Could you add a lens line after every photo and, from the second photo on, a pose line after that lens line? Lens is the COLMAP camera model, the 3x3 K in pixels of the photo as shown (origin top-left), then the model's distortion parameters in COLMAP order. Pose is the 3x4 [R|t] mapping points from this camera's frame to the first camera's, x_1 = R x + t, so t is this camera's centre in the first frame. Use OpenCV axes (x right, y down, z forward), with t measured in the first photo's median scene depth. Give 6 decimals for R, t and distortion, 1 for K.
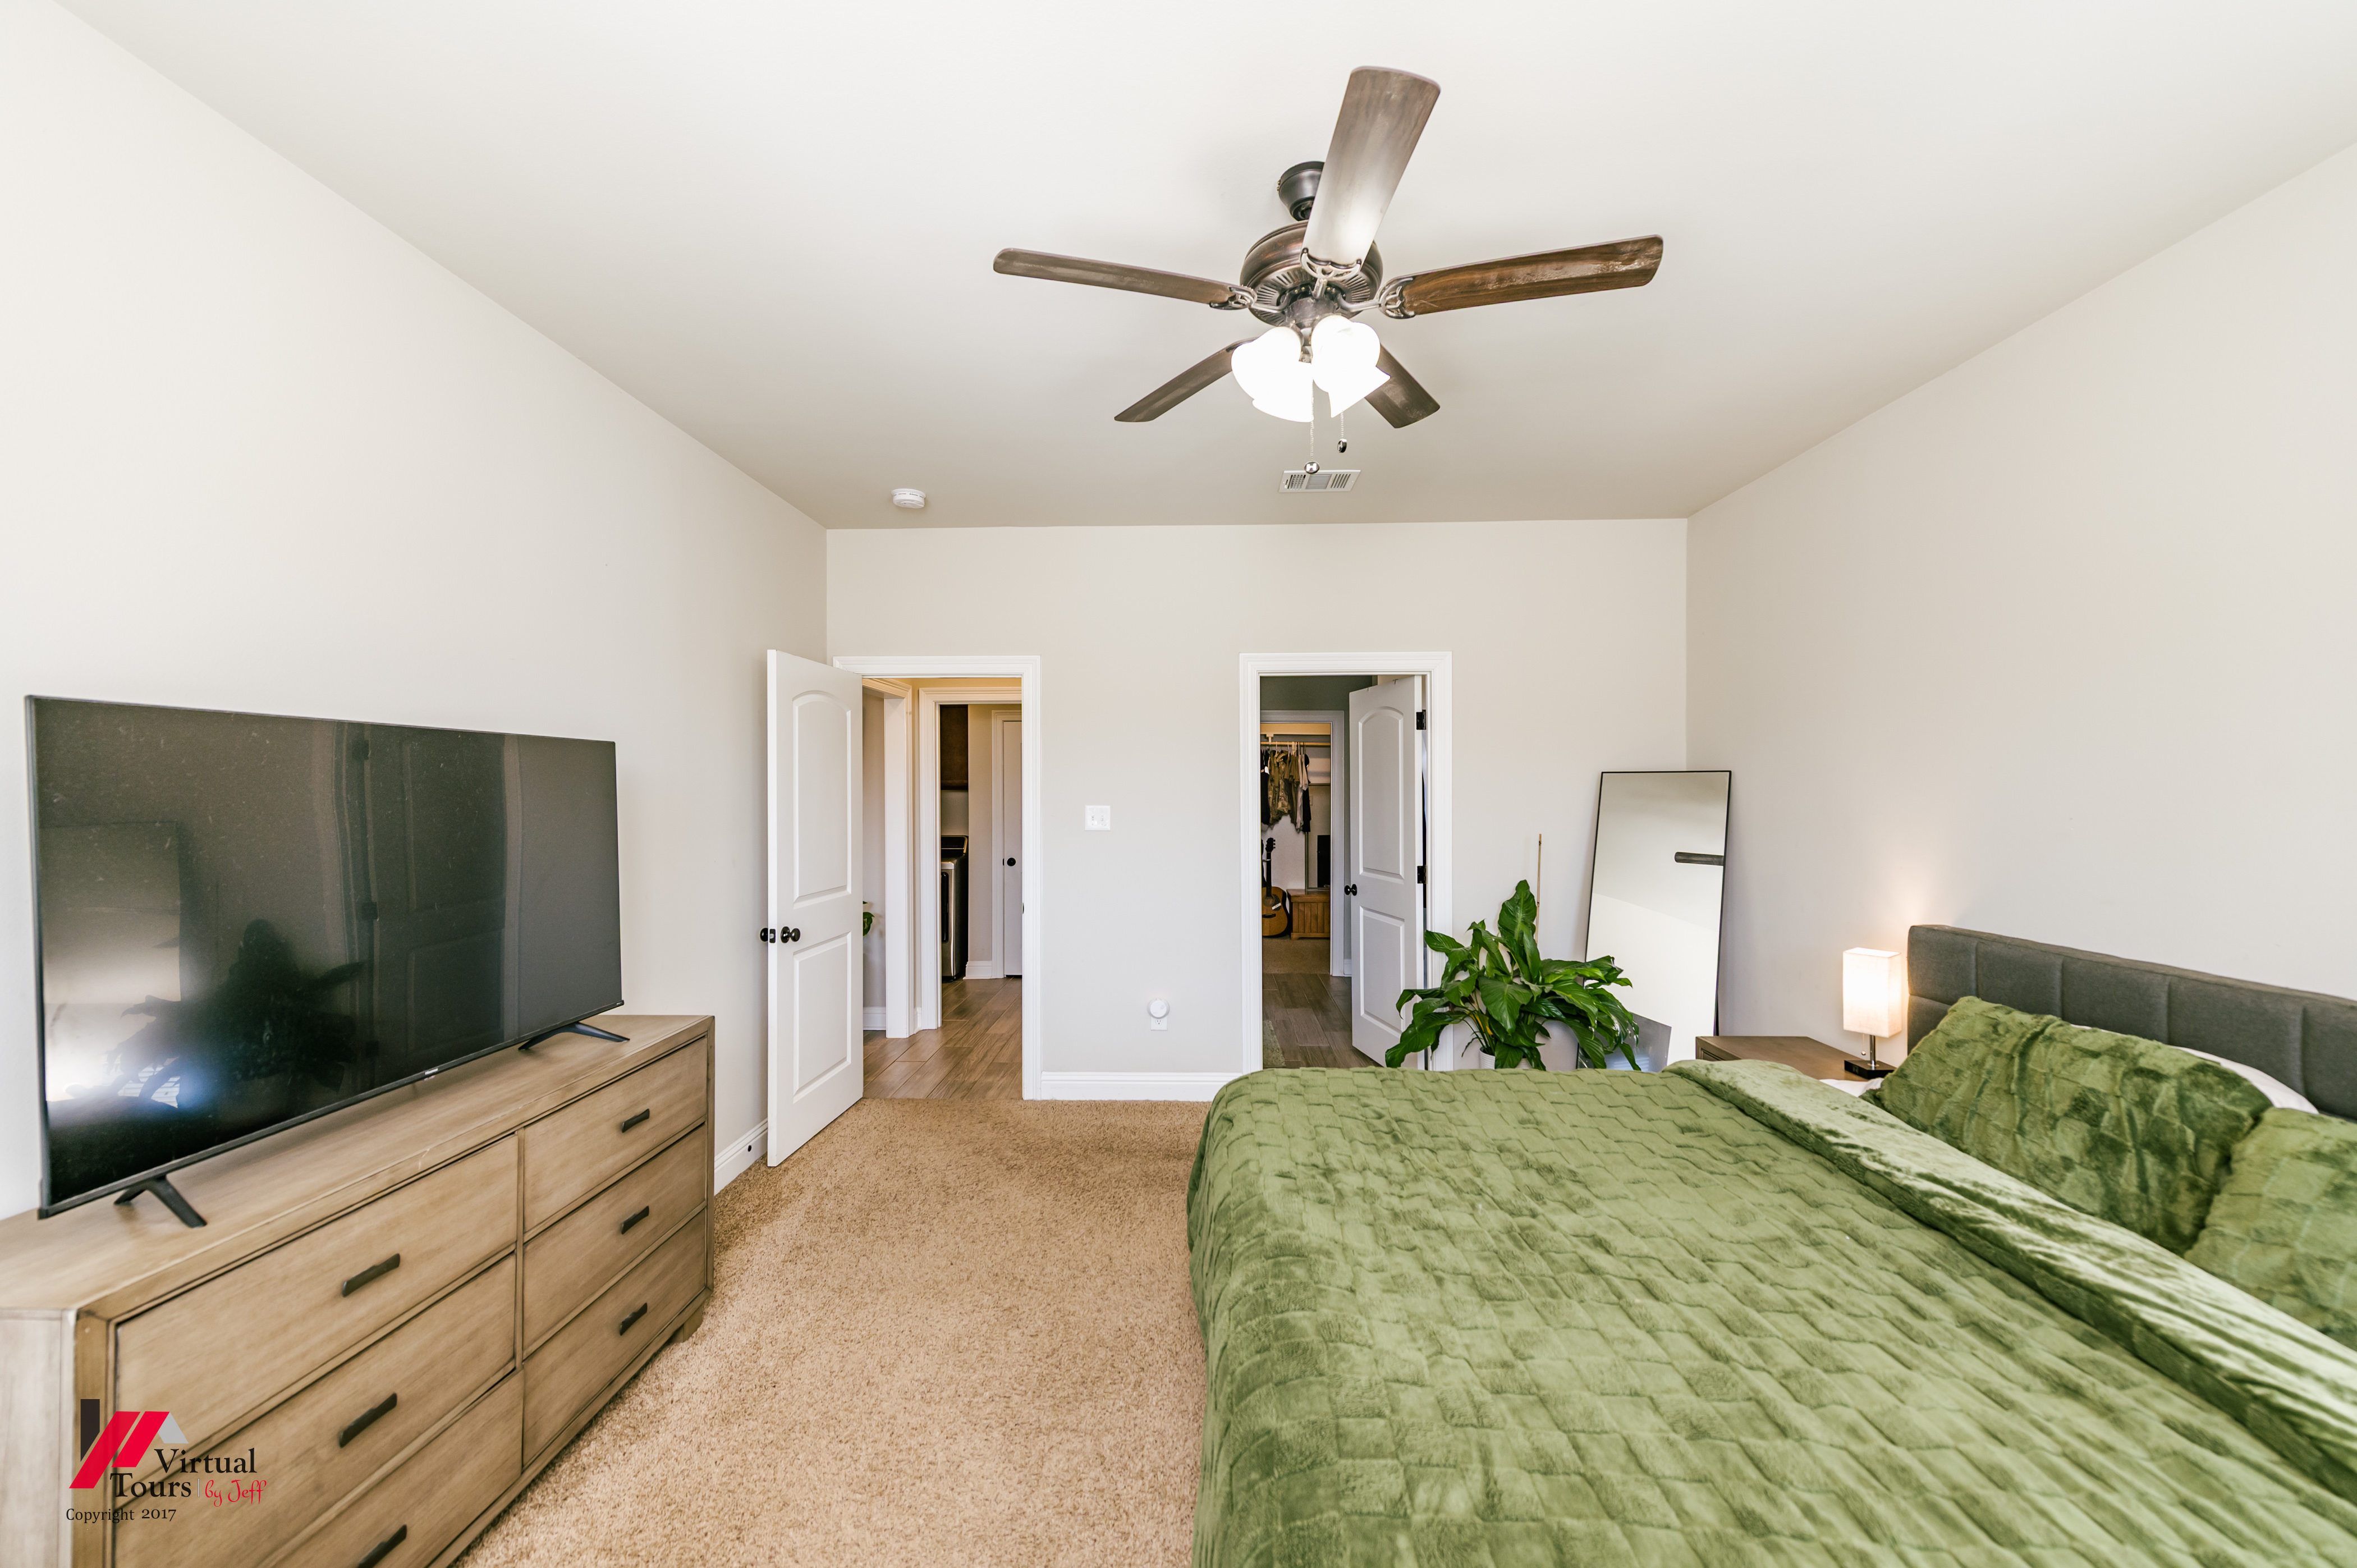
lens RADIAL K [[939.5, 0, 1196.5], [0, 939.5, 789.5], [0, 0, 1]] dist [0.002788, 0.000064]
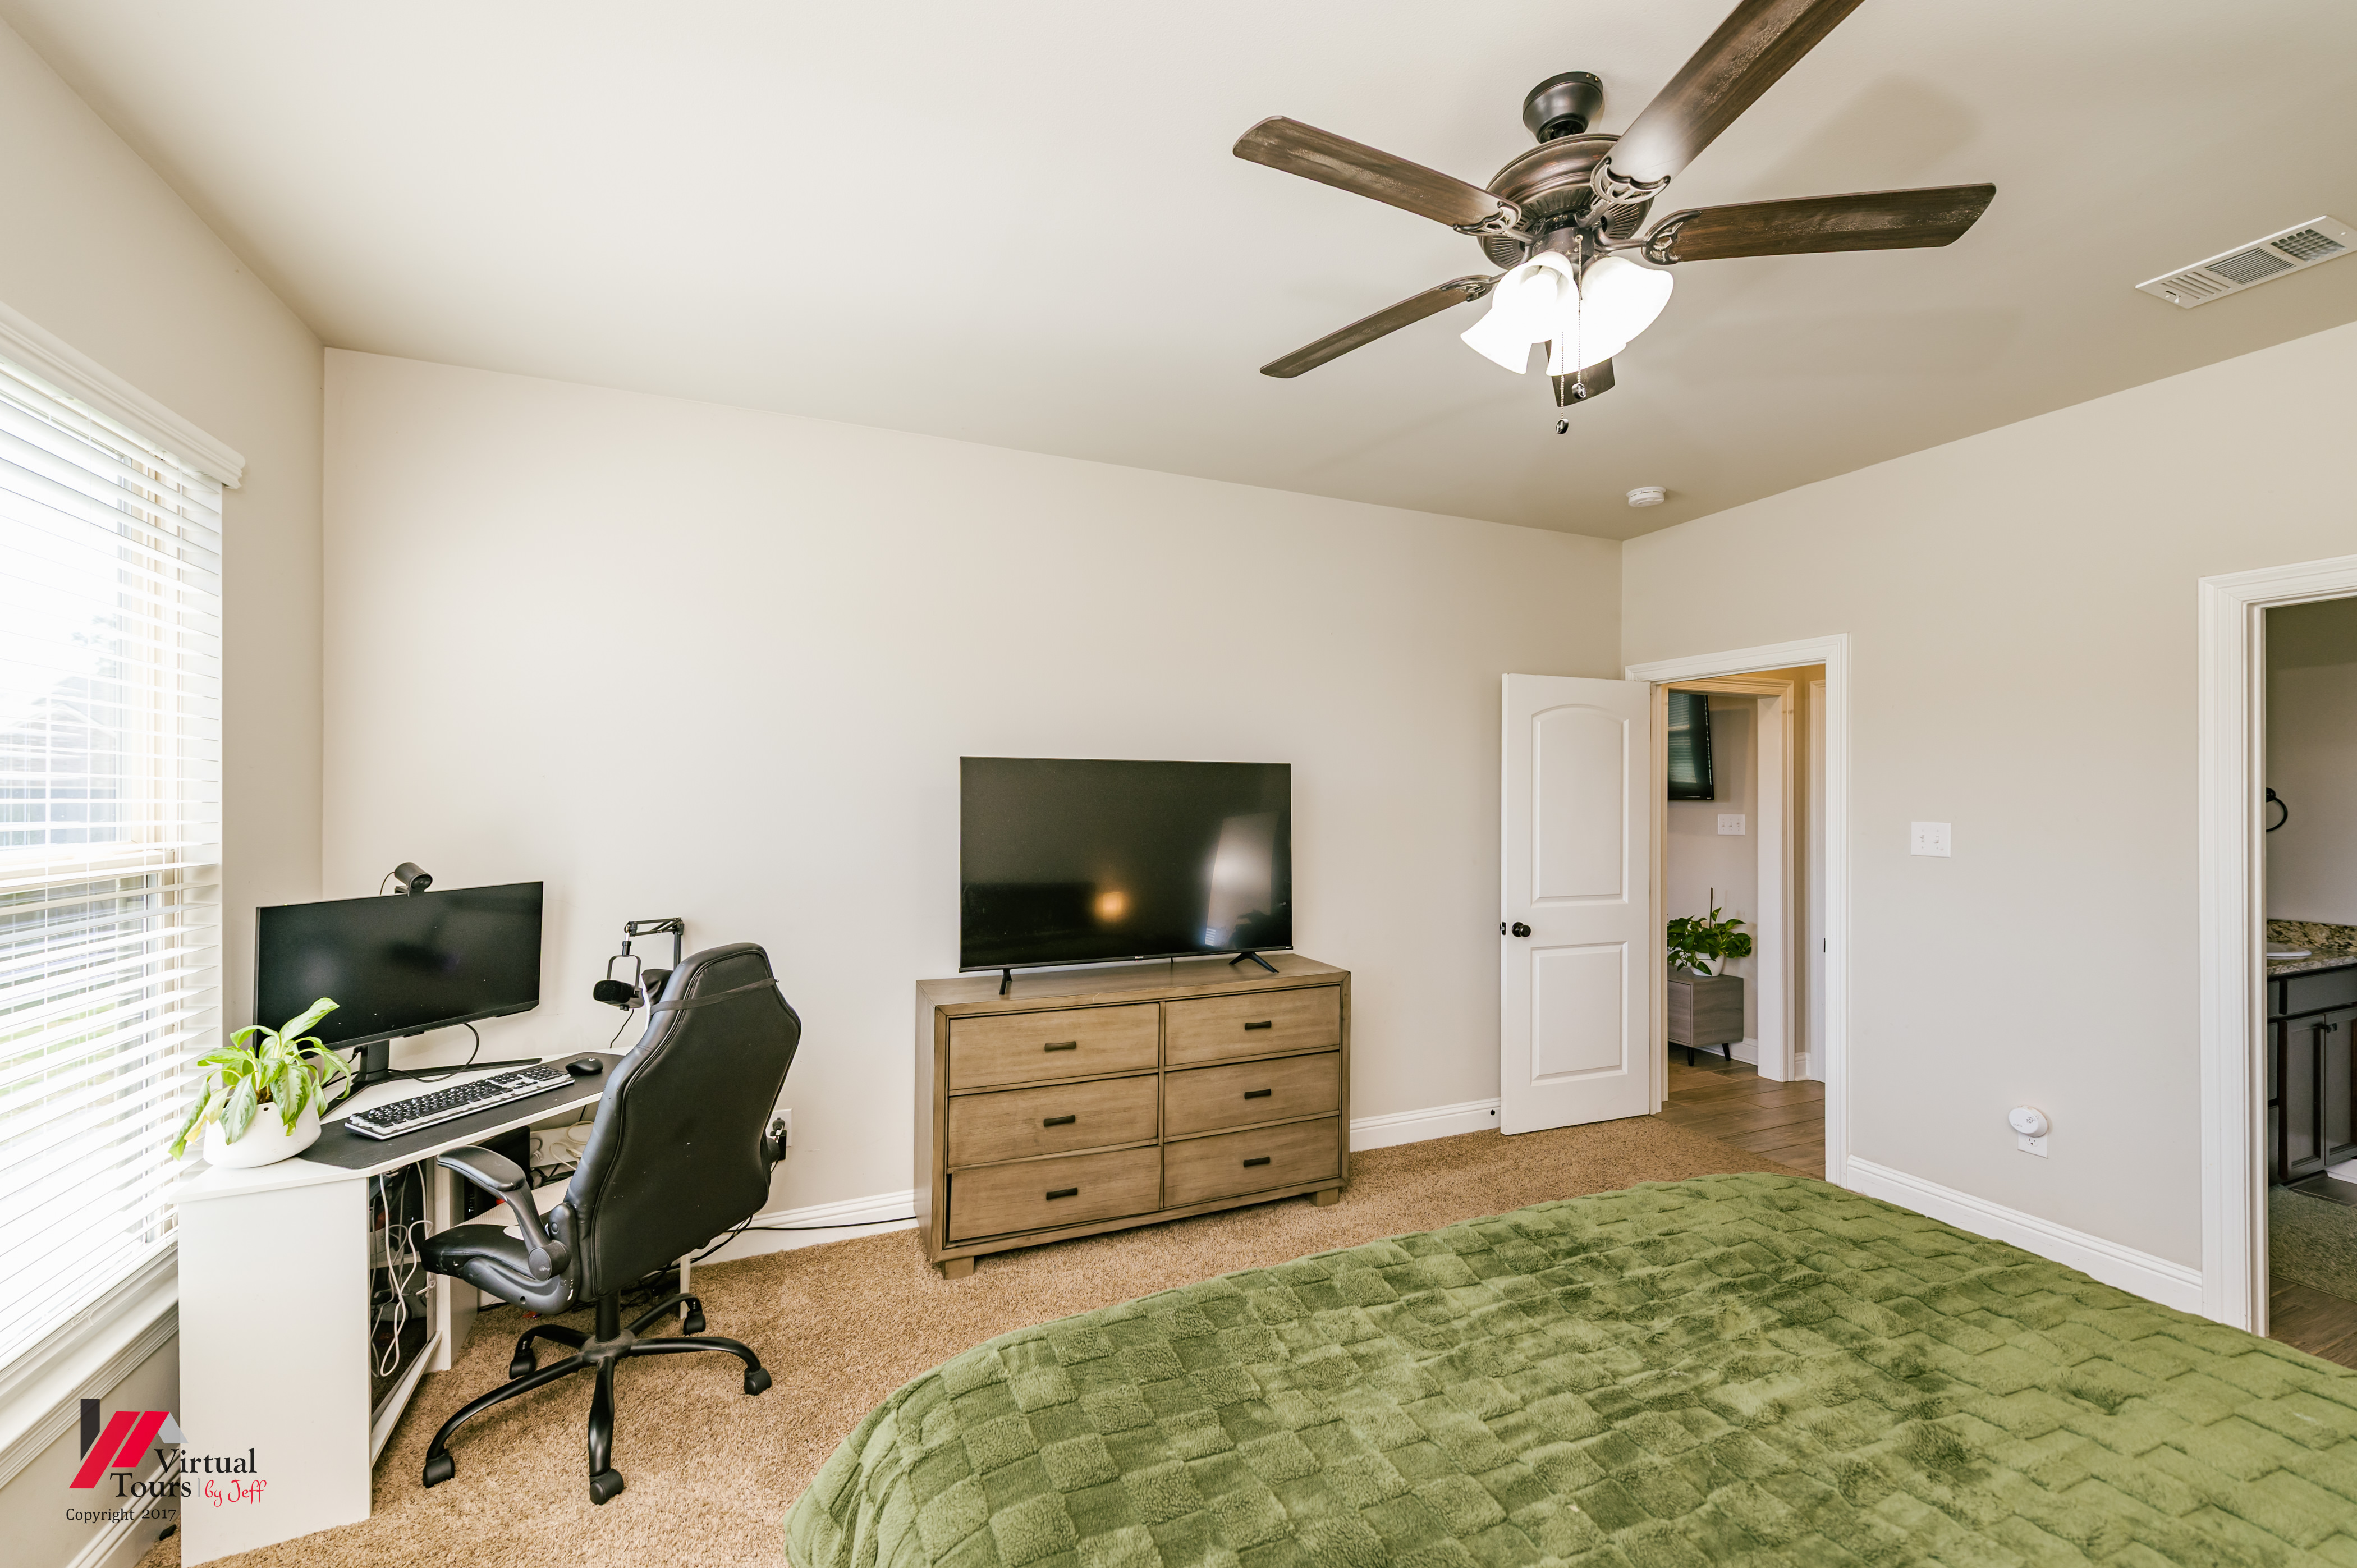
lens RADIAL K [[954.6, 0, 1176.8], [0, 954.6, 797.3], [0, 0, 1]] dist [0.013570, -0.000117]
pose [[0.410130, 0.005137, -0.912012, 0.770922], [-0.006871, 0.999973, 0.002543, -0.002445], [0.912001, 0.005224, 0.410155, 0.312482]]
